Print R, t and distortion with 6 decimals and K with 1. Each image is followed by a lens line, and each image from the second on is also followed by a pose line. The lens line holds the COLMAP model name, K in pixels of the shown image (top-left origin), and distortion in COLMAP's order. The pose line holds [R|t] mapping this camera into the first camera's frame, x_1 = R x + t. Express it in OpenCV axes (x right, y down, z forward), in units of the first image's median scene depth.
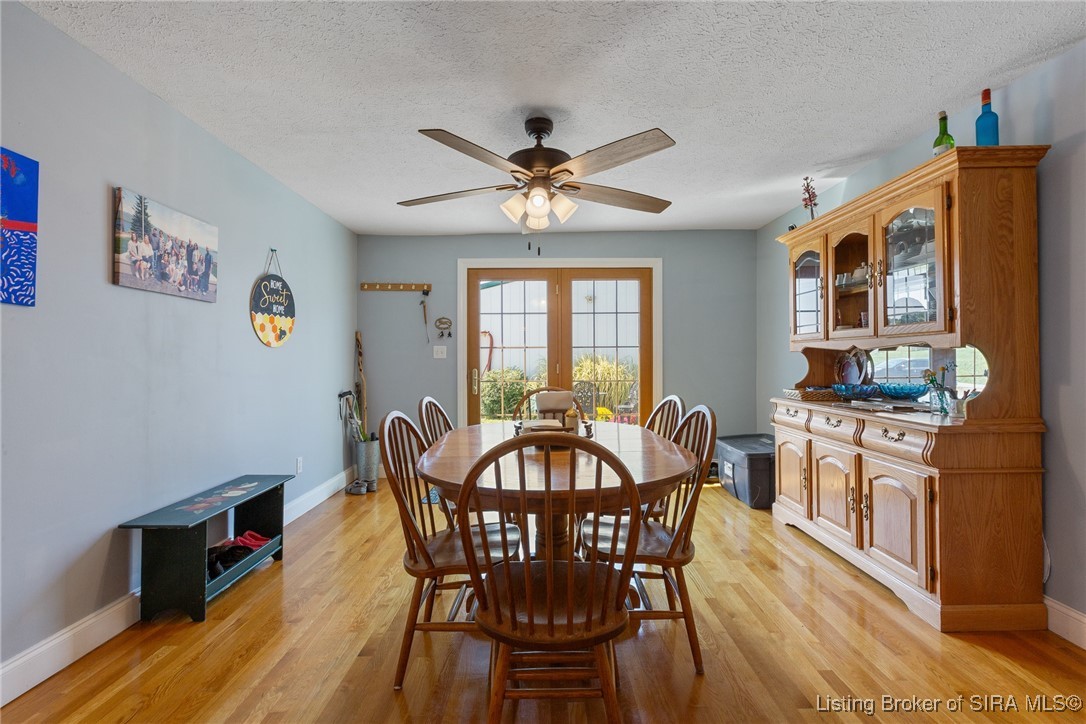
lens RADIAL K [[472.8, 0, 547.2], [0, 472.8, 356.3], [0, 0, 1]] dist [-0.013219, -0.000297]
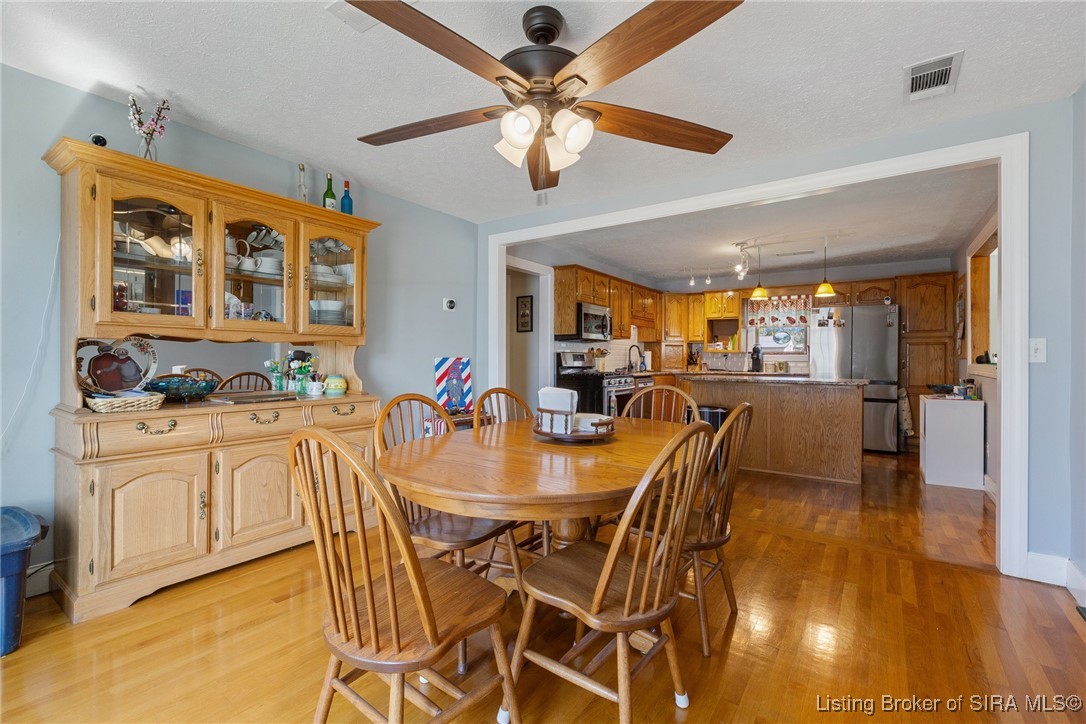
lens RADIAL K [[472.8, 0, 547.2], [0, 472.8, 356.3], [0, 0, 1]] dist [-0.013219, -0.000297]
pose [[-0.809430, 0.002861, 0.587210, -0.244262], [-0.004275, 0.999933, -0.010765, 0.018603], [-0.587201, -0.011224, -0.809363, 0.822241]]
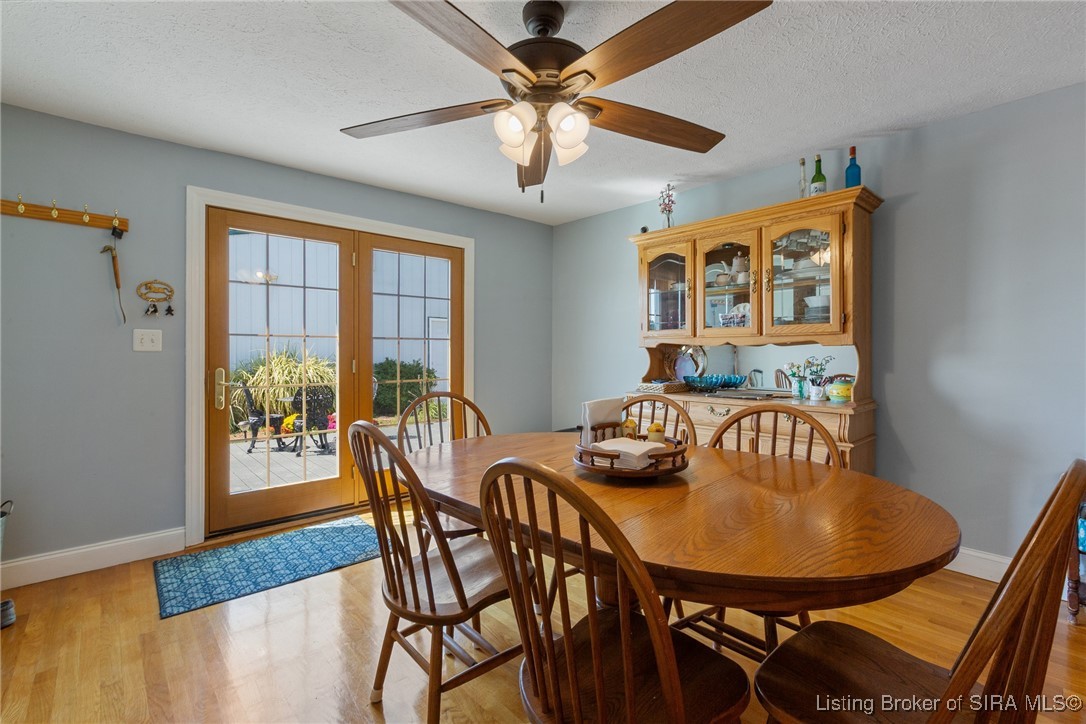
lens RADIAL K [[472.8, 0, 547.2], [0, 472.8, 356.3], [0, 0, 1]] dist [-0.013219, -0.000297]
pose [[0.748416, 0.000730, 0.663229, -0.242249], [-0.007065, 0.999951, 0.006871, 0.003272], [-0.663192, -0.009828, 0.748385, 0.251655]]
